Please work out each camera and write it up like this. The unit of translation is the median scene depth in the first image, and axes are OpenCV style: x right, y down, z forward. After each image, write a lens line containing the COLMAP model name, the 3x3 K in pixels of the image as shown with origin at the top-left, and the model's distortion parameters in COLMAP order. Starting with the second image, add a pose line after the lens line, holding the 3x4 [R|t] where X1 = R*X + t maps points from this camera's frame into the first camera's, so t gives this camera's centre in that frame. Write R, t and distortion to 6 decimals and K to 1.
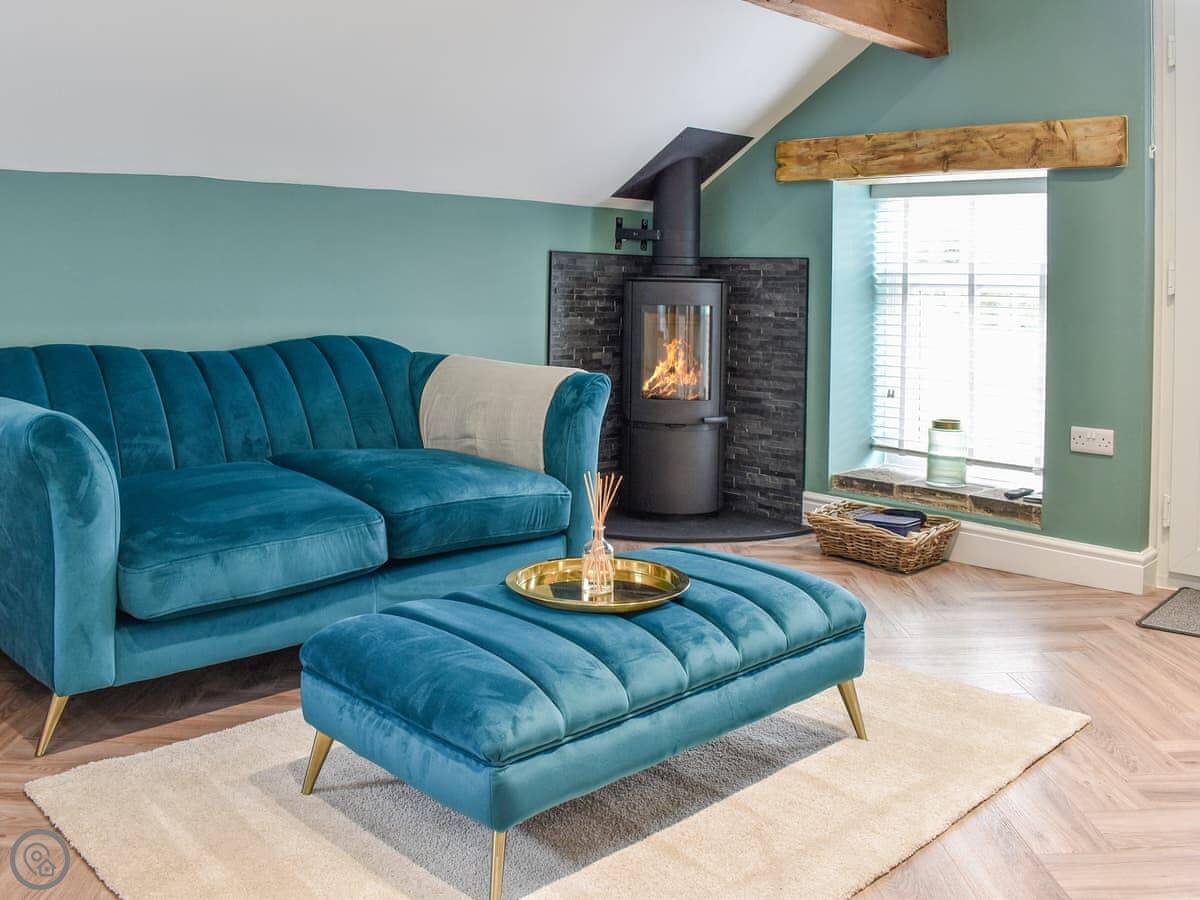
lens RADIAL K [[1142.0, 0, 577.9], [0, 1142.0, 239.6], [0, 0, 1]] dist [-0.068137, 0.001034]
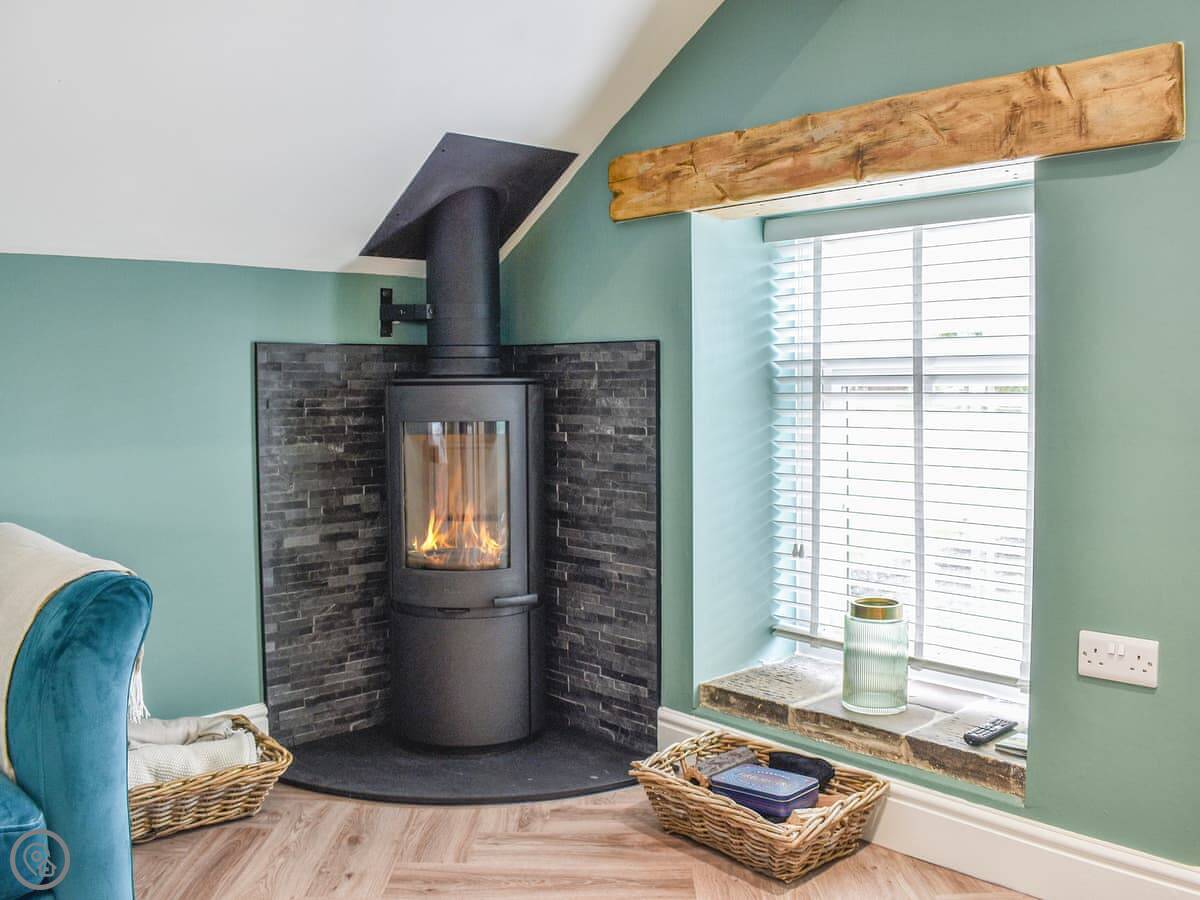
lens RADIAL K [[1079.4, 0, 596.8], [0, 1079.4, 421.0], [0, 0, 1]] dist [-0.088033, 0.007361]
pose [[0.999147, -0.030044, -0.028319, 0.184168], [0.032045, 0.996812, 0.073069, 0.016316], [0.026033, -0.073914, 0.996925, 0.406907]]
